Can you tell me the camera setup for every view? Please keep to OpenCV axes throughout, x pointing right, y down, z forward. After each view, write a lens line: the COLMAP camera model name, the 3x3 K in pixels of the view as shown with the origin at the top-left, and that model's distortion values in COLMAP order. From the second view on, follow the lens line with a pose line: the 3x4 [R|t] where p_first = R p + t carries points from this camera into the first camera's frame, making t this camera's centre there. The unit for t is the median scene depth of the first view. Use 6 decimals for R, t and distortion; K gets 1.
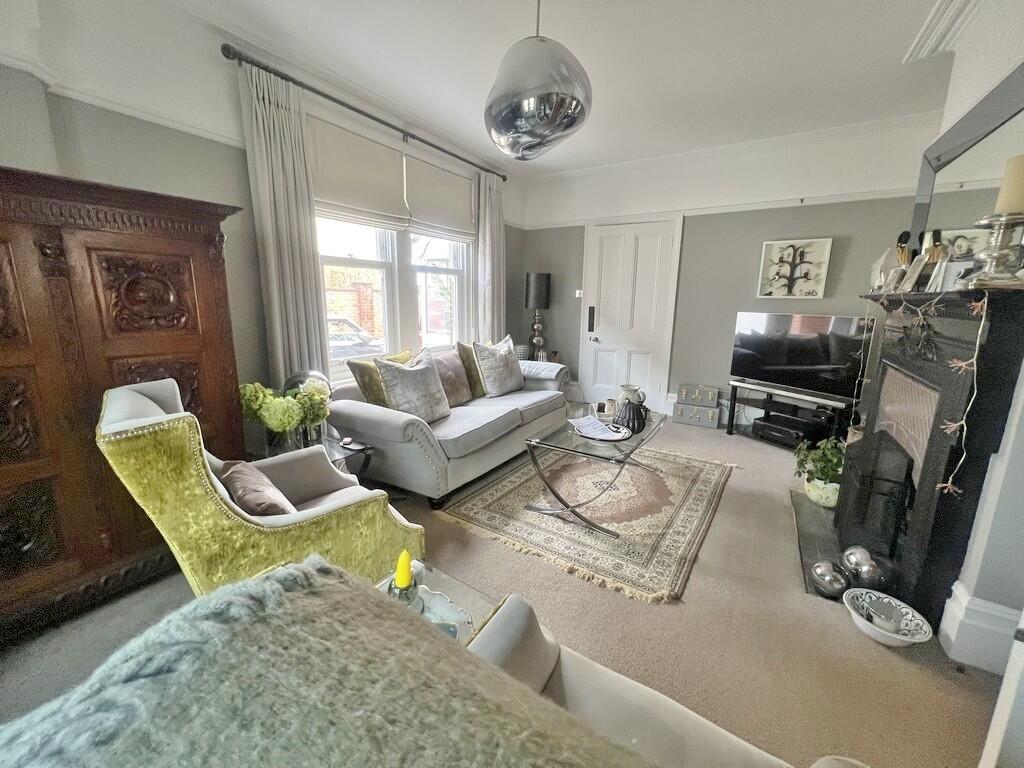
lens RADIAL K [[409.0, 0, 507.4], [0, 409.0, 384.2], [0, 0, 1]] dist [-0.005436, -0.000120]
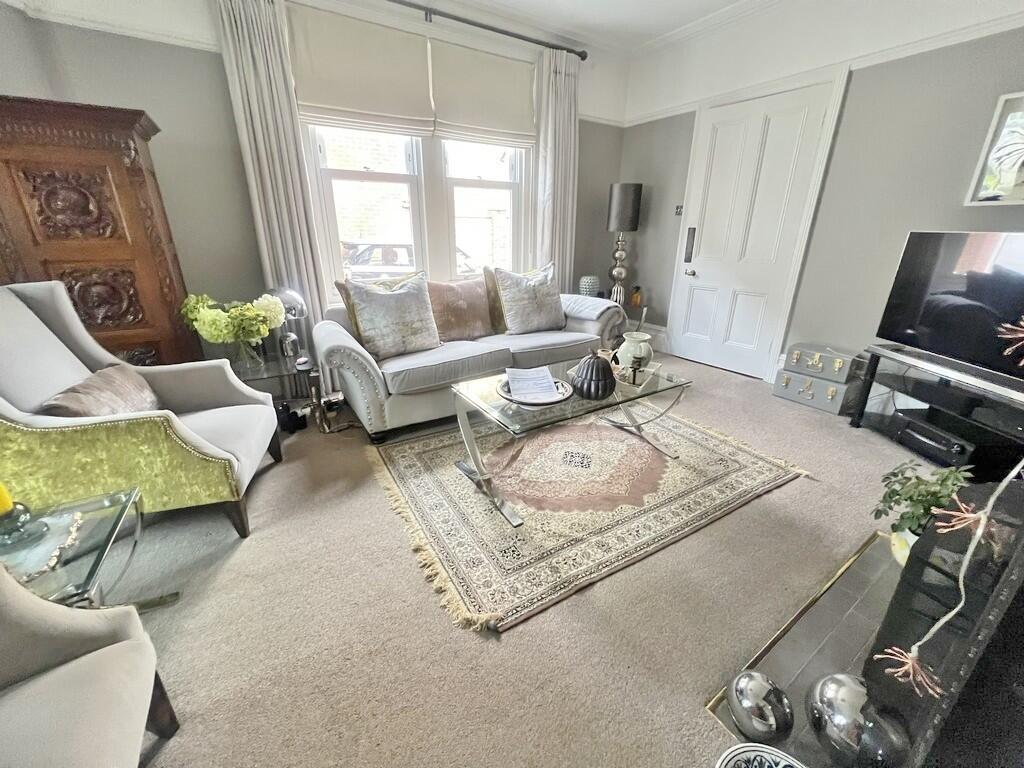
lens RADIAL K [[409.2, 0, 515.8], [0, 409.2, 380.9], [0, 0, 1]] dist [-0.000848, -0.000093]
pose [[0.905578, 0.142113, -0.399666, 0.346952], [-0.081972, 0.983077, 0.163828, -0.014079], [0.416184, -0.115597, 0.901902, 0.215740]]
